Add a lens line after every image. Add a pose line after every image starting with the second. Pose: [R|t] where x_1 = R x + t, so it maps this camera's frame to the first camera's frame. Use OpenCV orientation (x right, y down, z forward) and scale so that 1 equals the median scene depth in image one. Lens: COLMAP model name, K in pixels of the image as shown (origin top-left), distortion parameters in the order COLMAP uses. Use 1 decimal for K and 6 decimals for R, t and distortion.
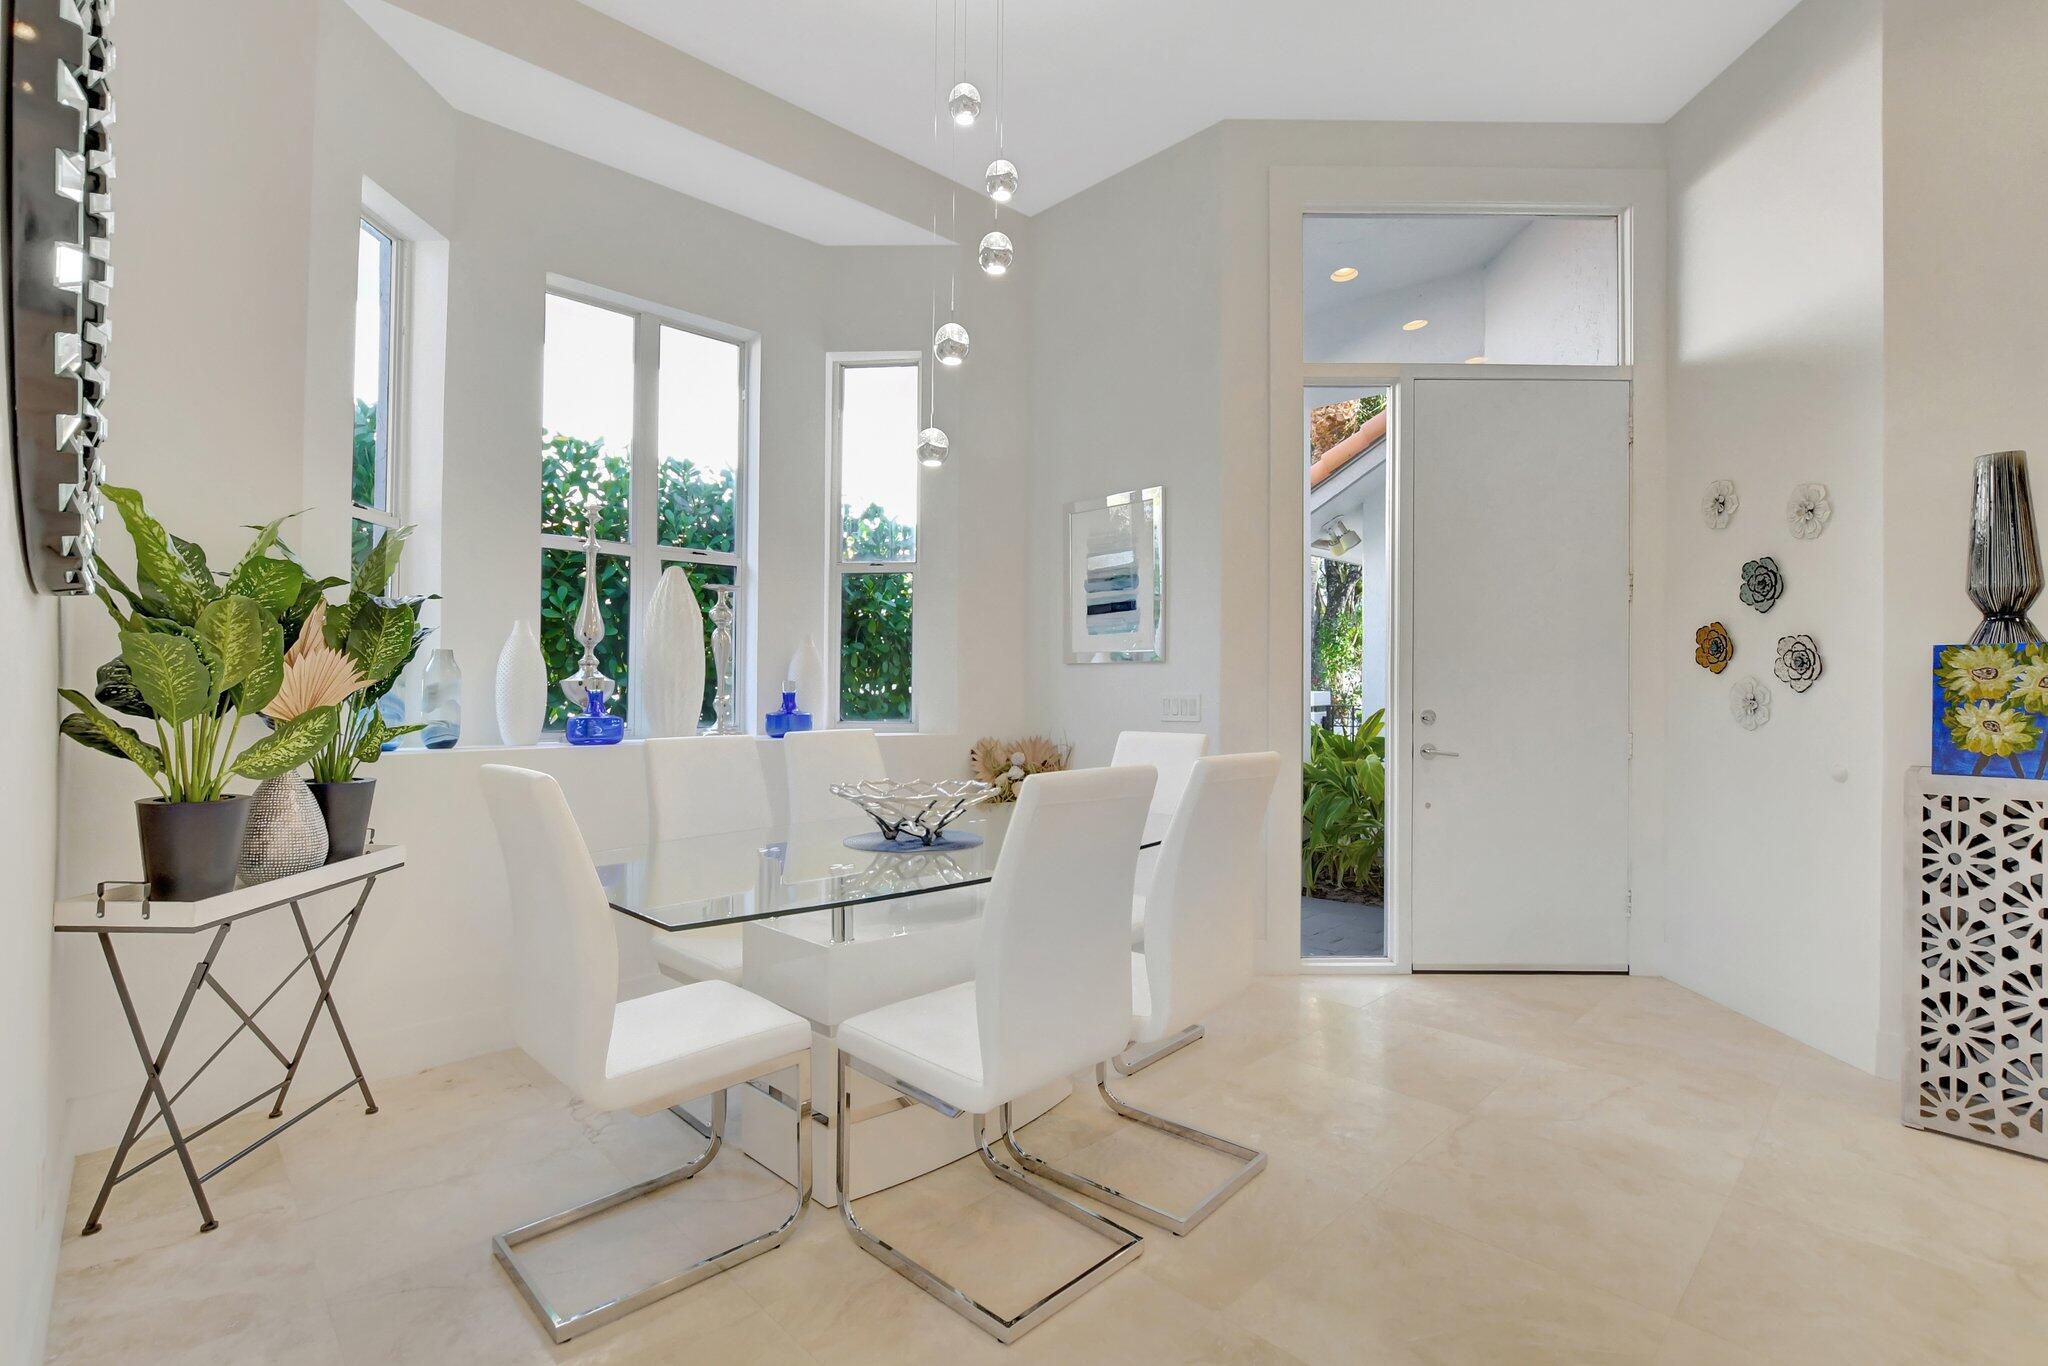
lens RADIAL K [[954.8, 0, 1024.0], [0, 954.8, 683.0], [0, 0, 1]] dist [0.000931, 0.000278]
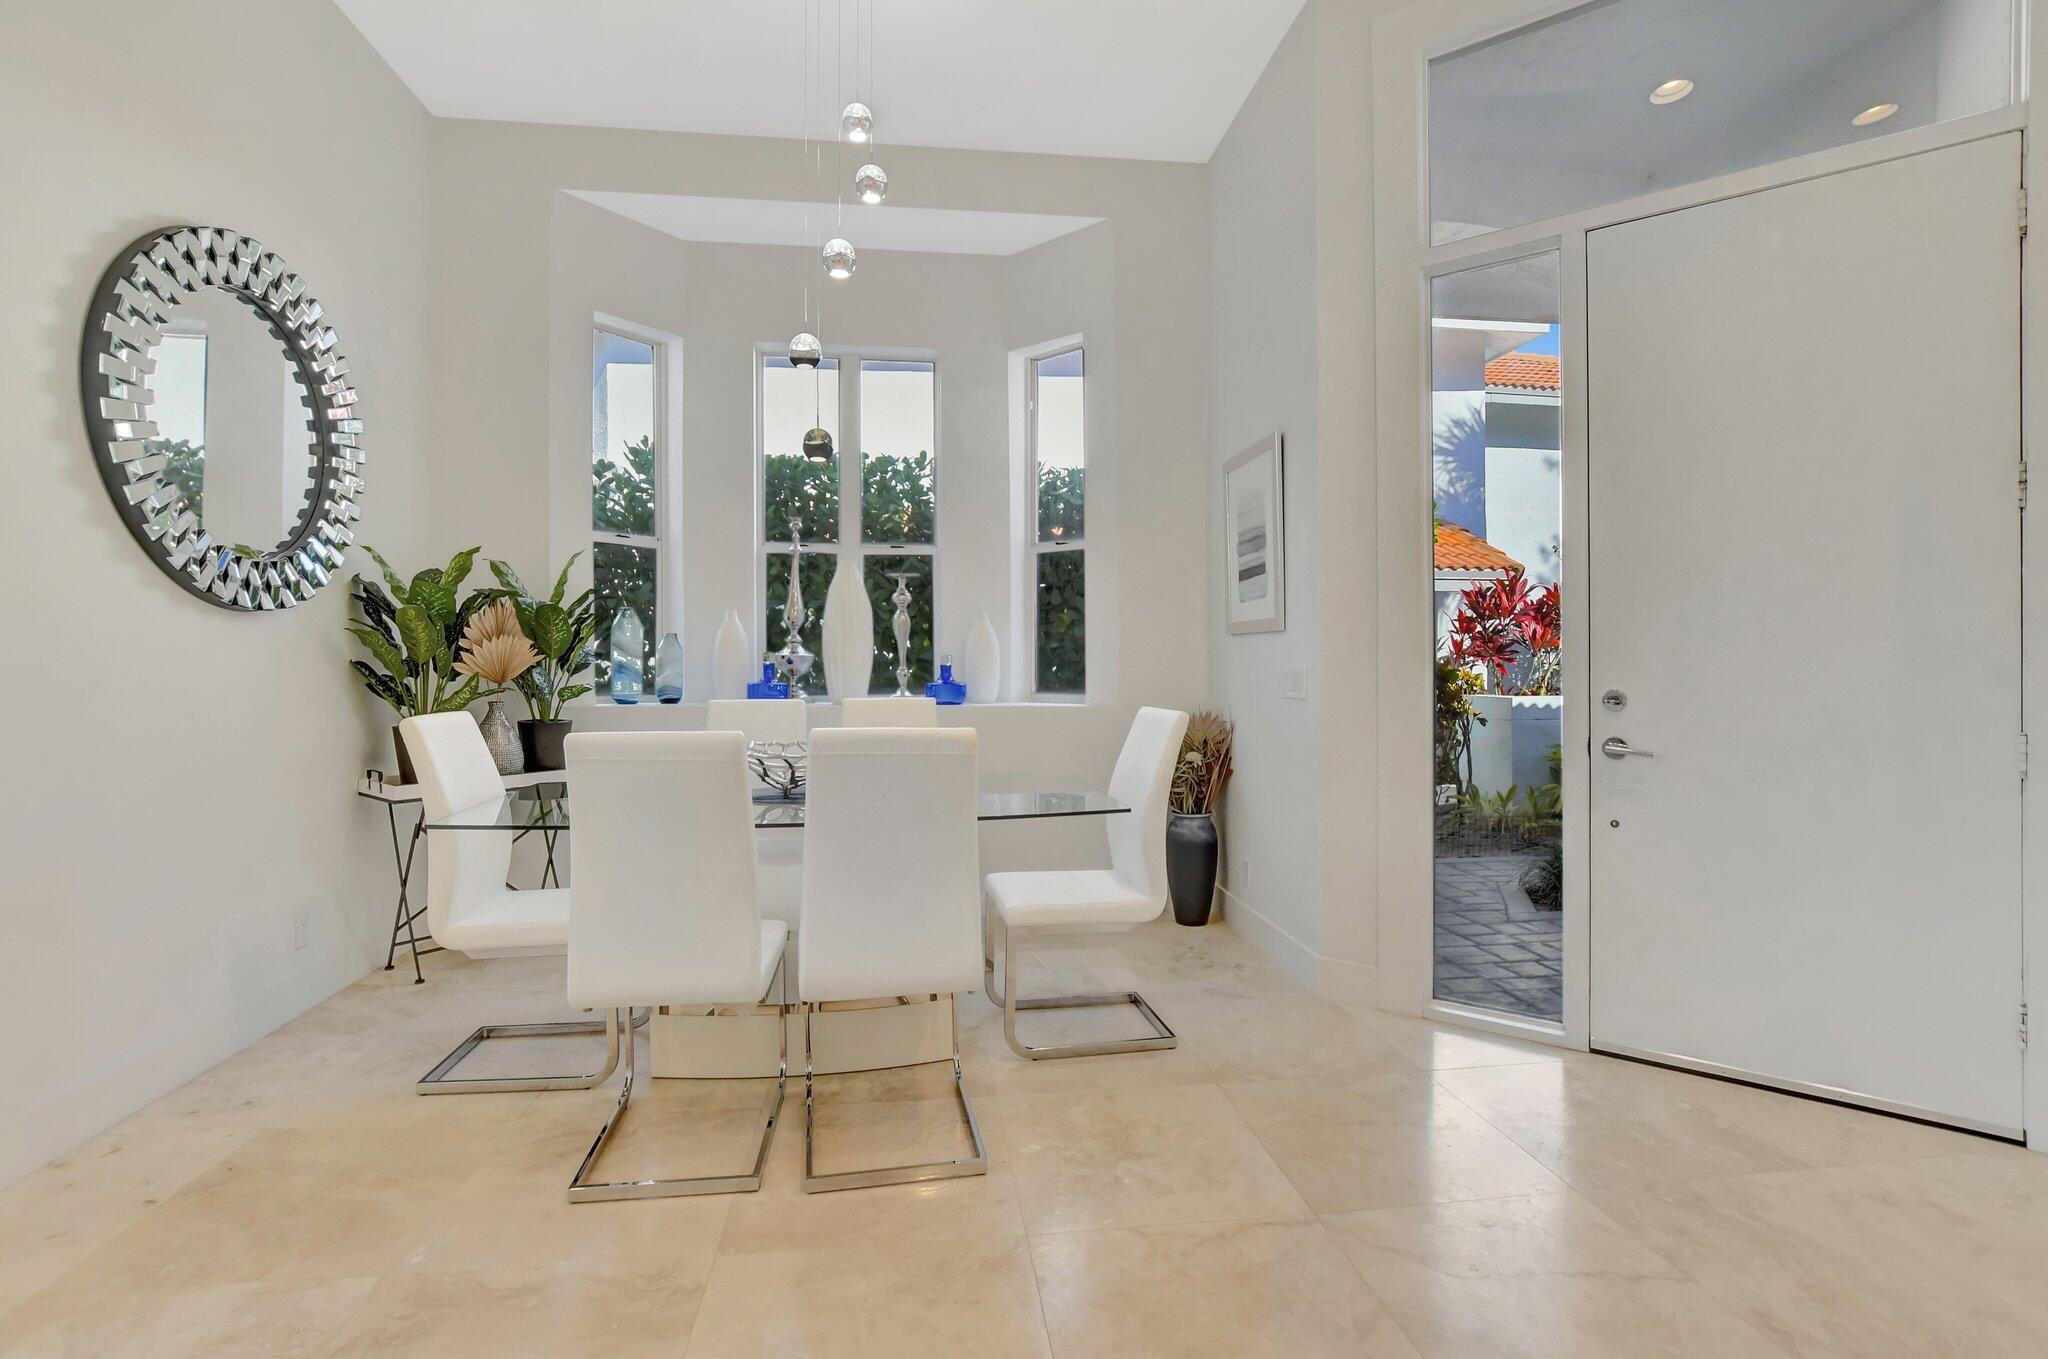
lens RADIAL K [[925.6, 0, 1023.5], [0, 925.6, 667.9], [0, 0, 1]] dist [-0.001762, -0.000223]
pose [[0.794431, 0.003995, -0.607341, 0.537067], [0.003667, 0.999929, 0.011374, 0.002032], [0.607343, -0.011263, 0.794360, 0.199851]]
